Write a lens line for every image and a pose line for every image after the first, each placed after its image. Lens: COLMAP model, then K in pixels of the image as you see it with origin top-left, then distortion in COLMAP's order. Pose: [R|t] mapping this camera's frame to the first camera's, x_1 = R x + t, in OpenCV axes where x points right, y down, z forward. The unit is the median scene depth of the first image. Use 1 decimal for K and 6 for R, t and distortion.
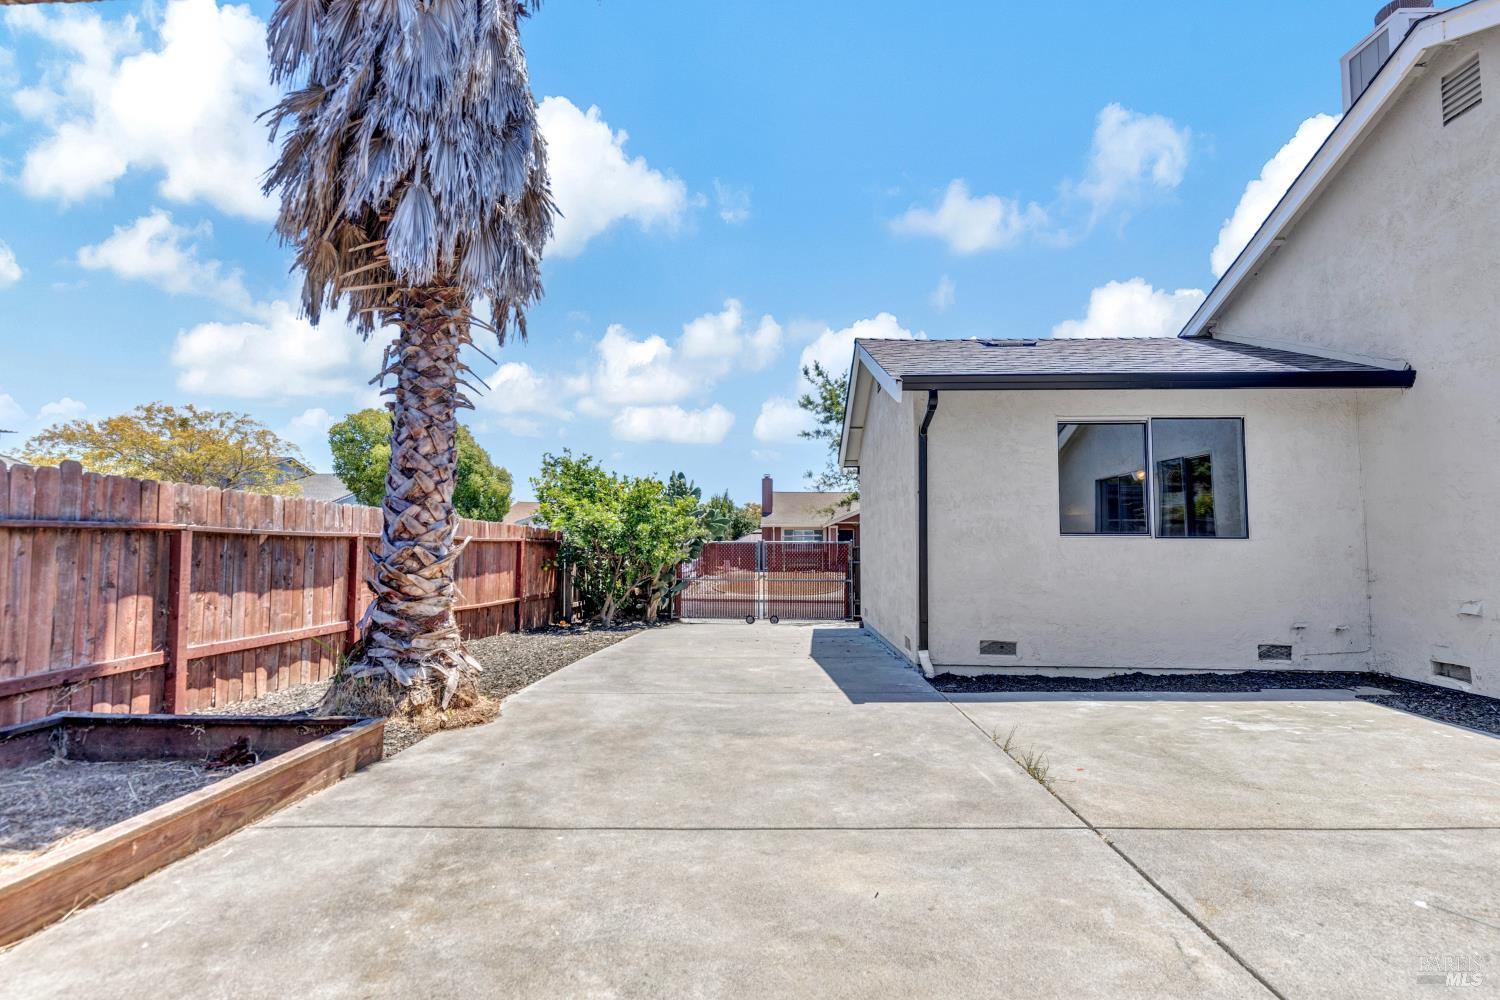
lens RADIAL K [[705.6, 0, 748.3], [0, 705.6, 501.4], [0, 0, 1]] dist [0.010860, 0.001181]
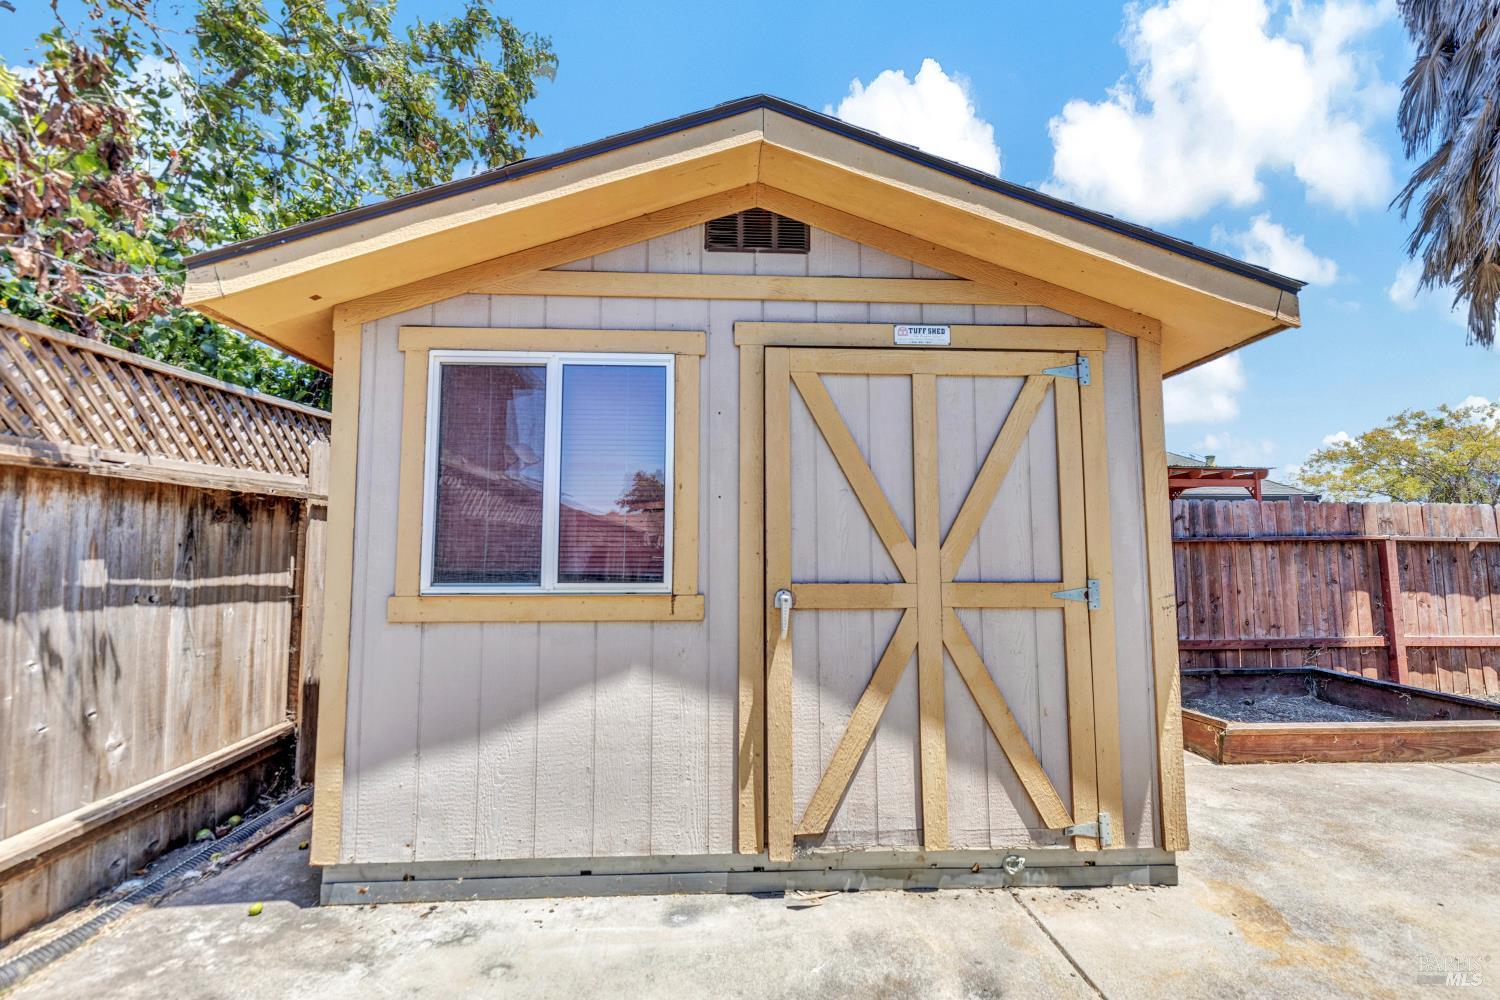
lens RADIAL K [[705.6, 0, 748.3], [0, 705.6, 501.4], [0, 0, 1]] dist [0.010860, 0.001181]
pose [[0.105297, -0.077237, -0.991437, 0.318627], [0.068814, 0.995155, -0.070218, -0.015483], [0.992057, -0.060831, 0.110102, -0.233528]]
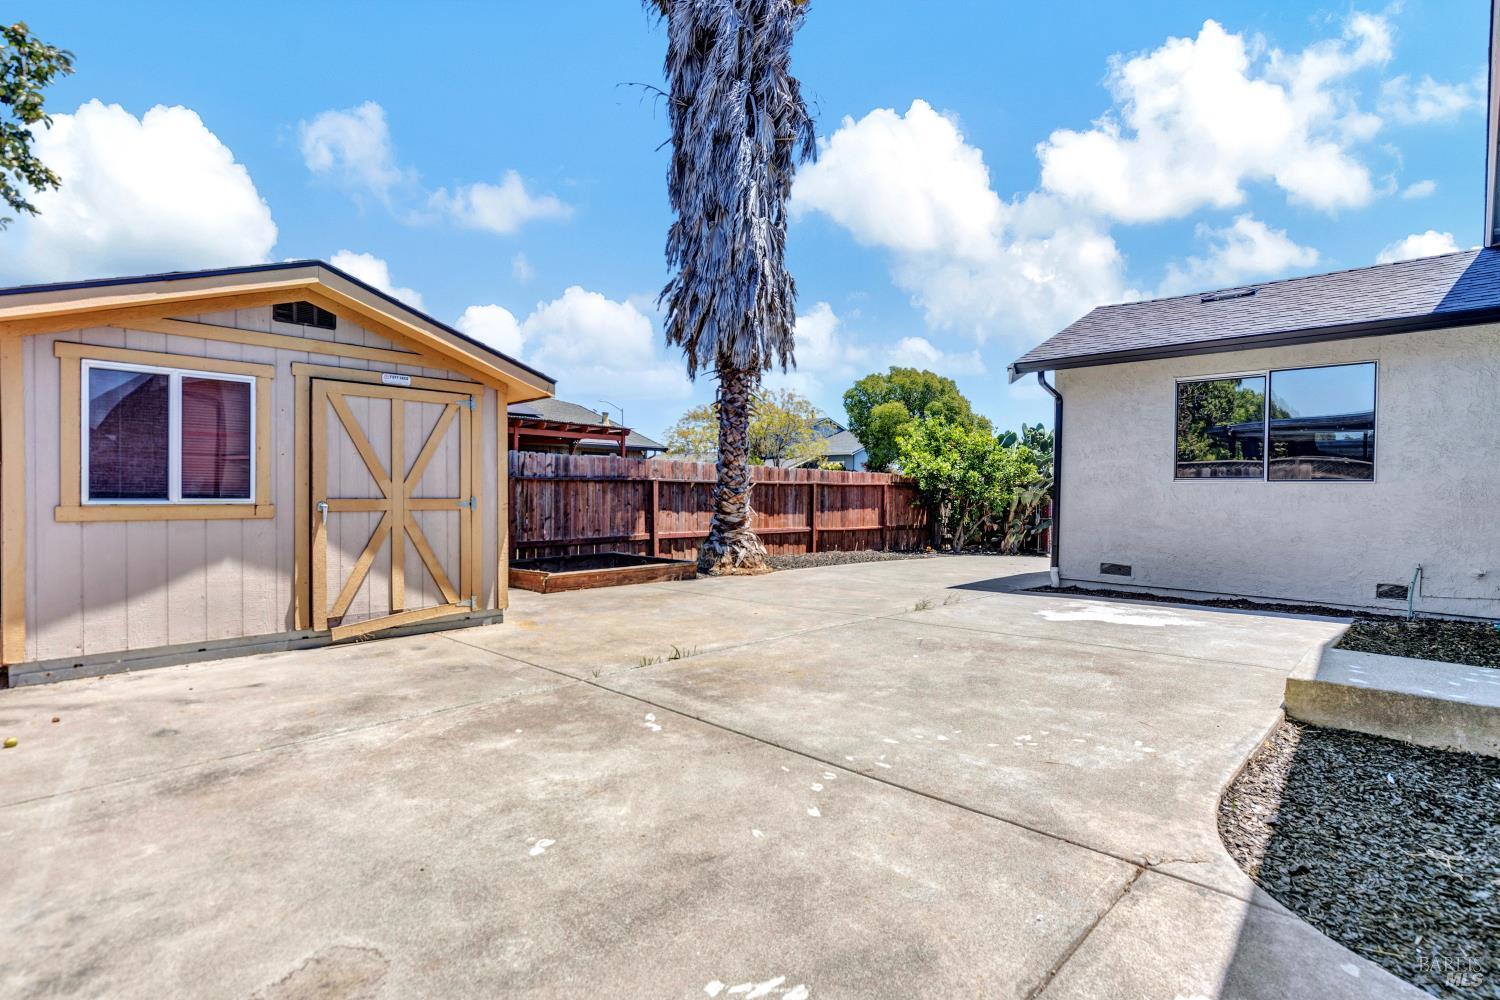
lens RADIAL K [[756.7, 0, 750.0], [0, 756.7, 500.0], [0, 0, 1]] dist [0.012581, 0.000369]
pose [[0.741535, 0.011195, -0.670821, 1.005554], [0.039928, 0.997352, 0.060781, -0.031210], [0.669726, -0.071856, 0.739124, -0.550610]]
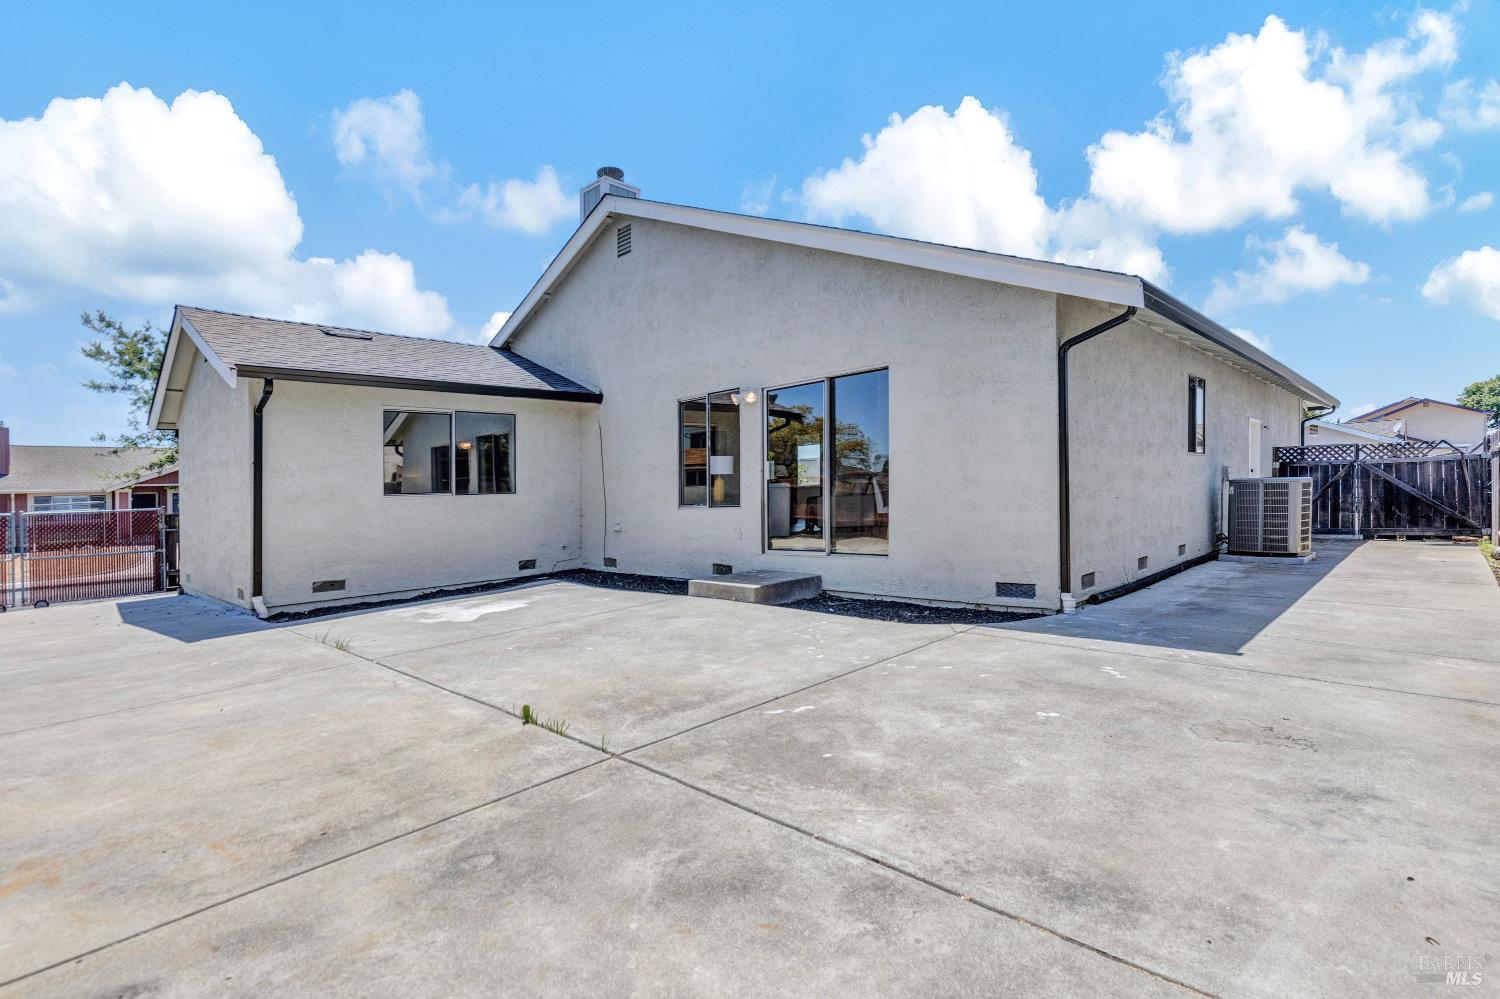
lens RADIAL K [[692.4, 0, 766.7], [0, 692.4, 469.7], [0, 0, 1]] dist [0.018706, -0.000236]
pose [[0.646136, 0.001298, 0.763221, -0.123558], [-0.012082, 0.999891, 0.008528, -0.027583], [-0.763126, -0.014732, 0.646081, -0.523489]]
